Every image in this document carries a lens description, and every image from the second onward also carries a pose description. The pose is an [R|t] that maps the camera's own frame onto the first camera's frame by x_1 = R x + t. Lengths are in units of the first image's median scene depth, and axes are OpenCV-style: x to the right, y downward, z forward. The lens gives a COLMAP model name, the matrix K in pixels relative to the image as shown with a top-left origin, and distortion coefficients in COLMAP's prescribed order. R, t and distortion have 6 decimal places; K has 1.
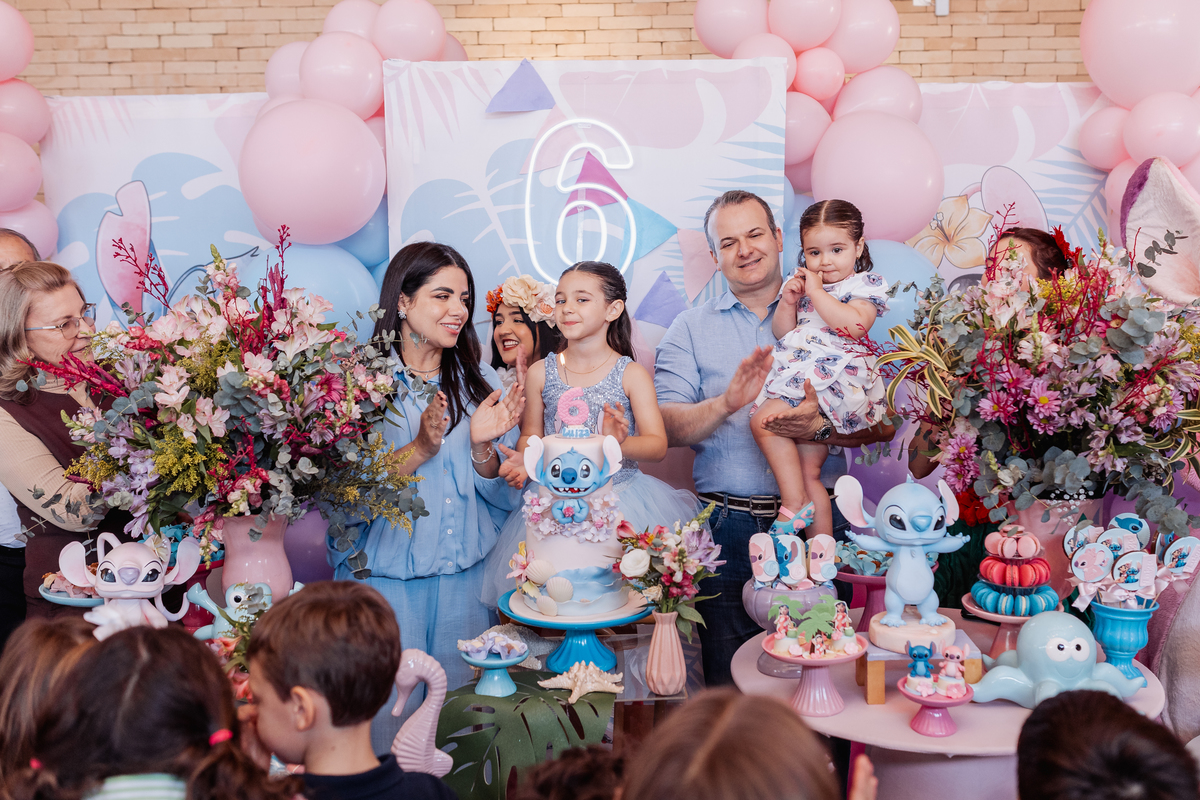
lens RADIAL K [[1144.2, 0, 622.6], [0, 1144.2, 392.4], [0, 0, 1]] dist [-0.001080, 0.000000]
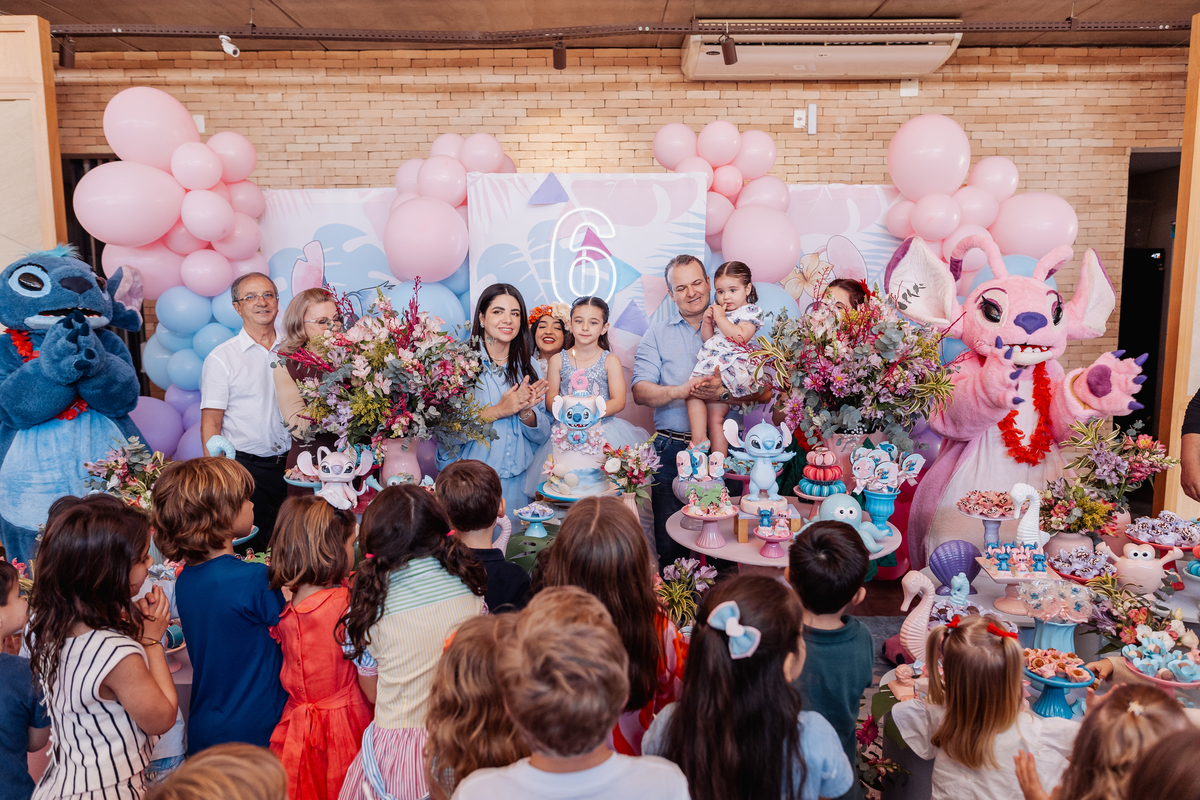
lens RADIAL K [[800.5, 0, 604.5], [0, 800.5, 392.1], [0, 0, 1]] dist [-0.004233, -0.003720]
pose [[0.999942, 0.009438, -0.005184, 0.002871], [-0.009286, 0.999545, 0.028702, -0.004438], [0.005452, -0.028652, 0.999575, -0.262160]]
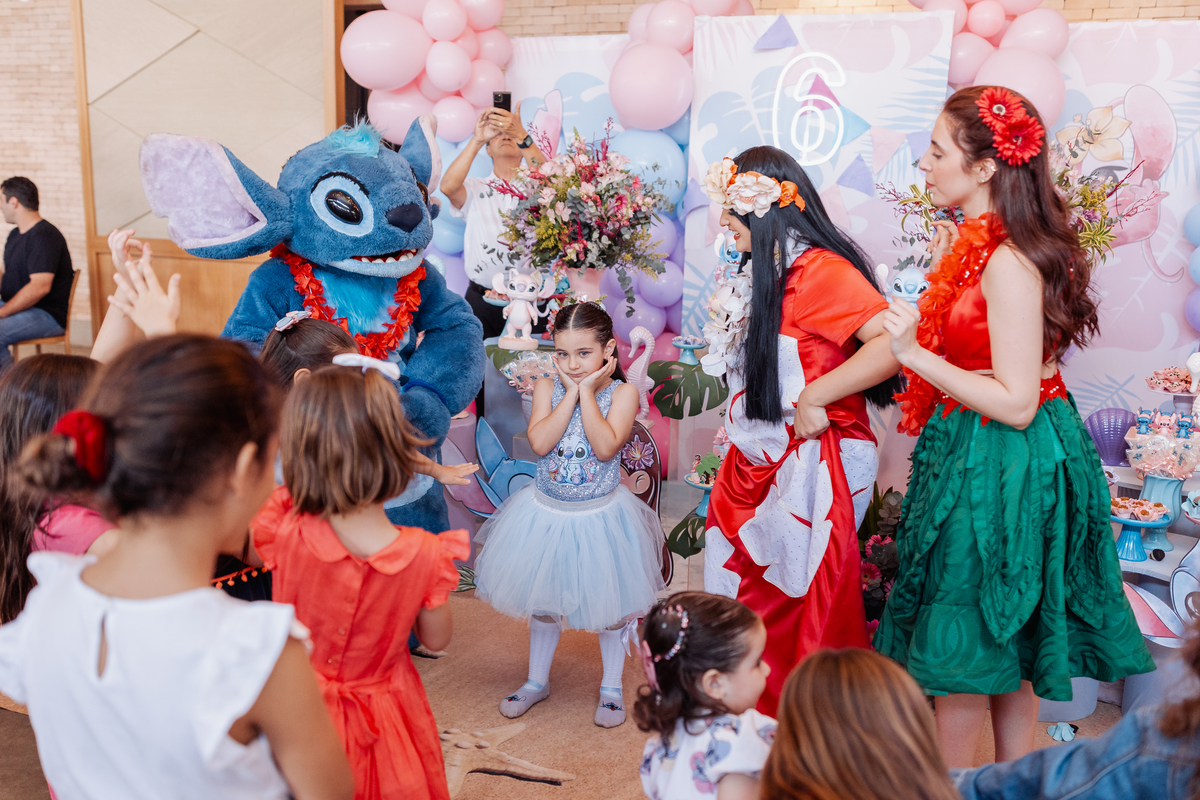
lens RADIAL K [[1130.9, 0, 606.3], [0, 1130.9, 395.7], [0, 0, 1]] dist [-0.003708, 0.000000]
pose [[0.924472, 0.108596, -0.365457, 0.454964], [-0.076099, 0.991846, 0.102226, 0.126456], [0.373578, -0.066694, 0.925198, -0.805218]]
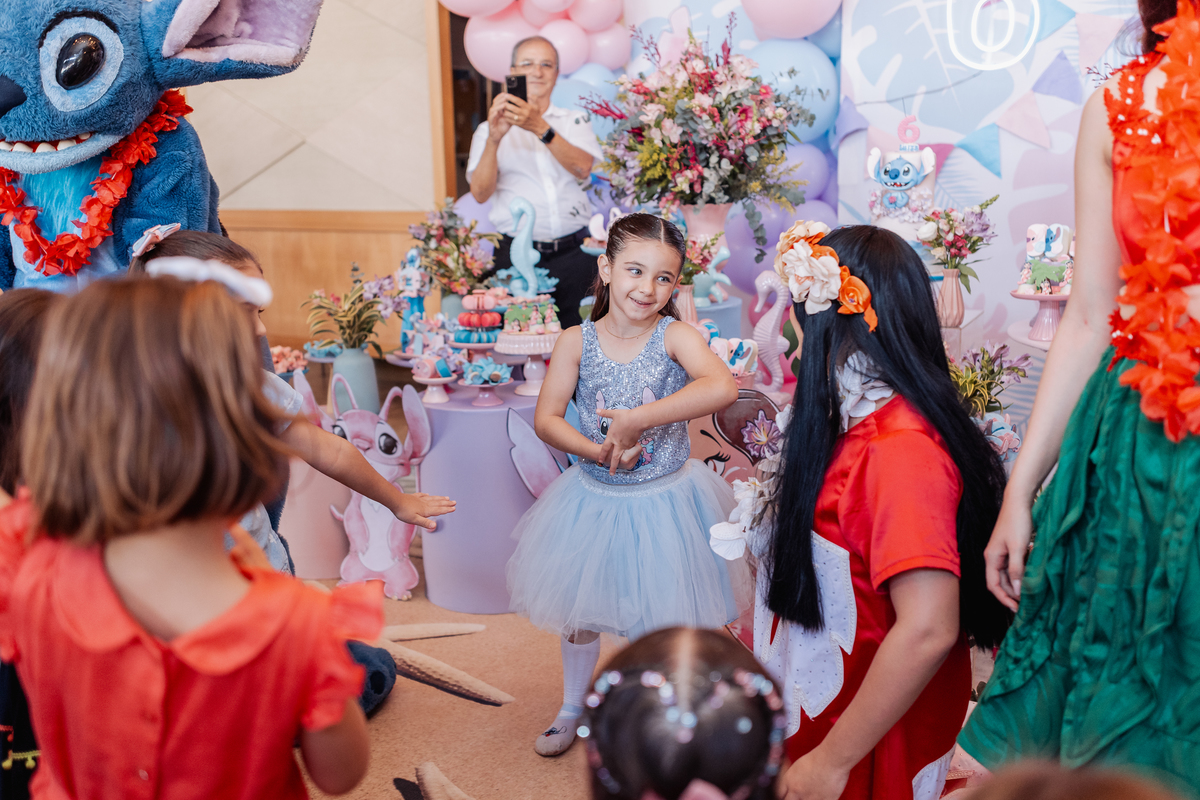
lens RADIAL K [[1144.2, 0, 629.9], [0, 1144.2, 372.9], [0, 0, 1]] dist [-0.001080, 0.000000]
pose [[0.868621, 0.092173, -0.486828, 0.375125], [-0.045648, 0.993253, 0.106609, 0.177648], [0.493369, -0.070380, 0.866968, -0.410649]]
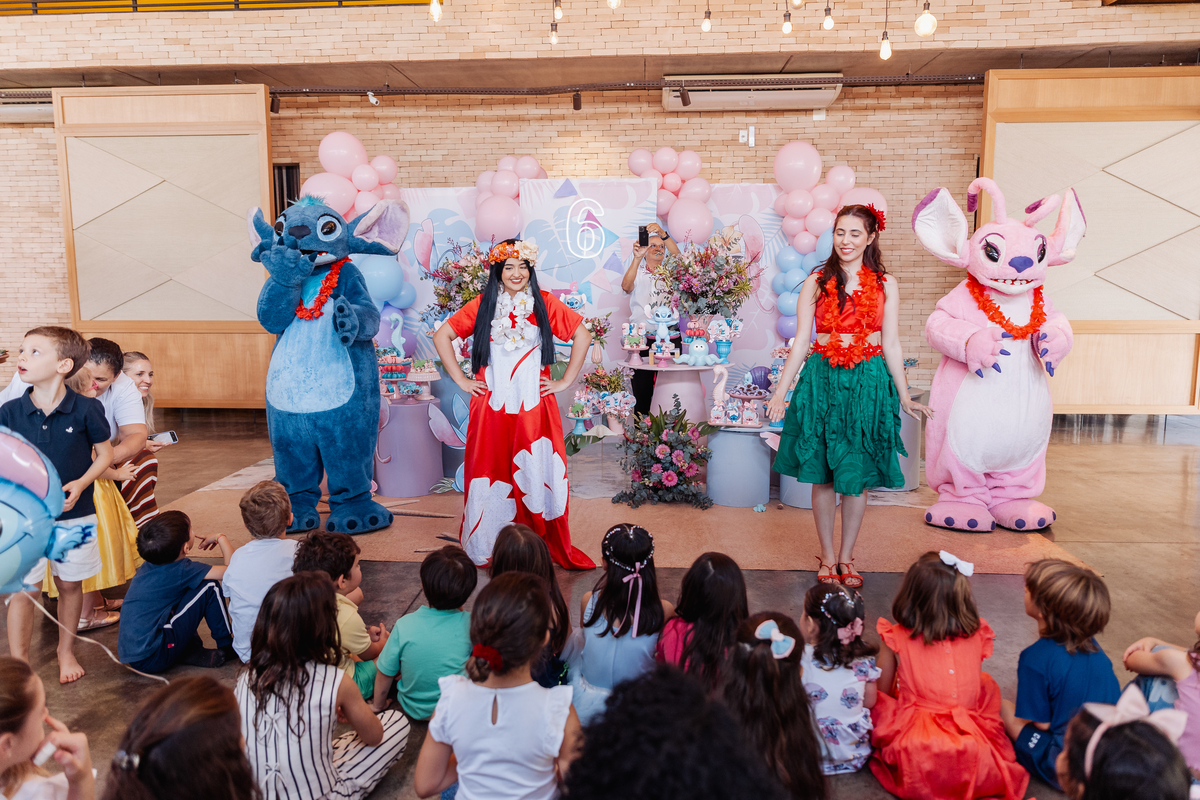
lens RADIAL K [[846.0, 0, 601.5], [0, 846.0, 391.4], [0, 0, 1]] dist [-0.009723, 0.001398]
pose [[0.997346, 0.021065, -0.069696, 0.234859], [-0.018776, 0.999268, 0.033331, 0.254040], [0.070347, -0.031934, 0.997011, -1.653487]]
